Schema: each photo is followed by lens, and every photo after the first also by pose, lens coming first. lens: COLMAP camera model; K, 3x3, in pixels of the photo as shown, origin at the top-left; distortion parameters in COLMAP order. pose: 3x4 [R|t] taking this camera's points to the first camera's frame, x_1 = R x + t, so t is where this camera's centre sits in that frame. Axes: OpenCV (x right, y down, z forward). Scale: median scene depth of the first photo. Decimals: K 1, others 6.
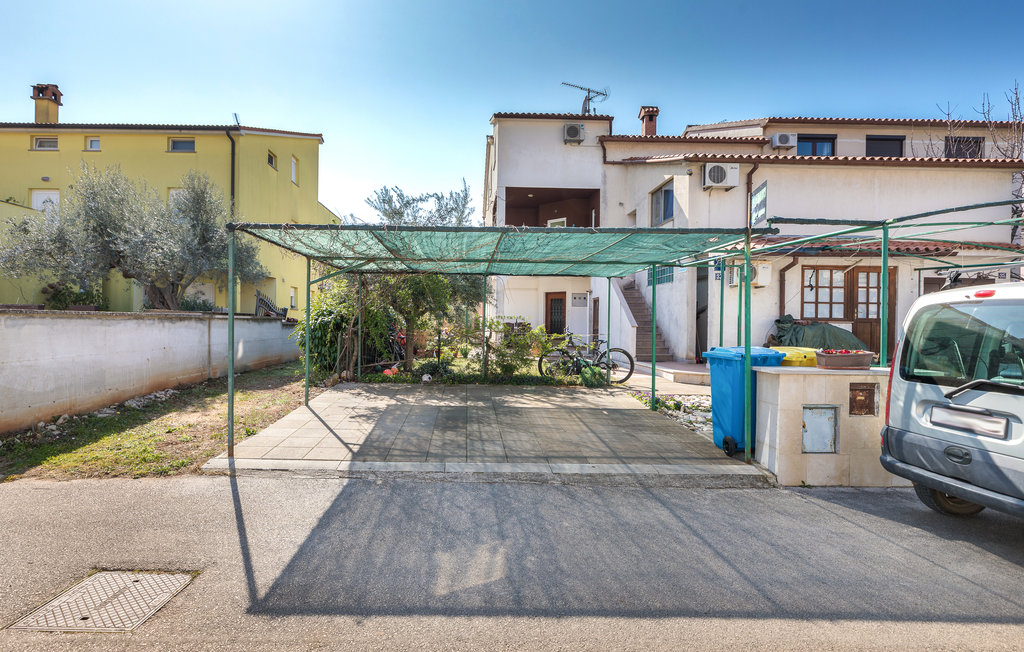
lens RADIAL K [[556.1, 0, 512.0], [0, 556.1, 326.0], [0, 0, 1]] dist [-0.000448, -0.000372]
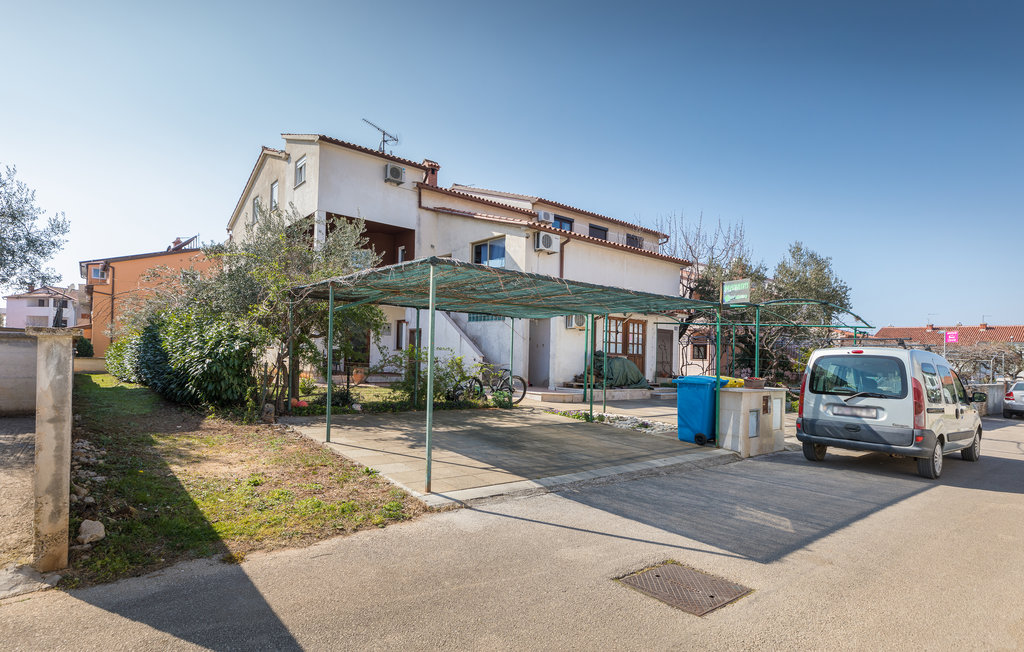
lens RADIAL K [[531.6, 0, 511.9], [0, 531.6, 348.3], [0, 0, 1]] dist [-0.005127, -0.000109]
pose [[0.776213, 0.021138, 0.630117, -0.522587], [-0.020171, 0.999759, -0.008690, -0.009641], [-0.630149, -0.005965, 0.776452, 0.089288]]
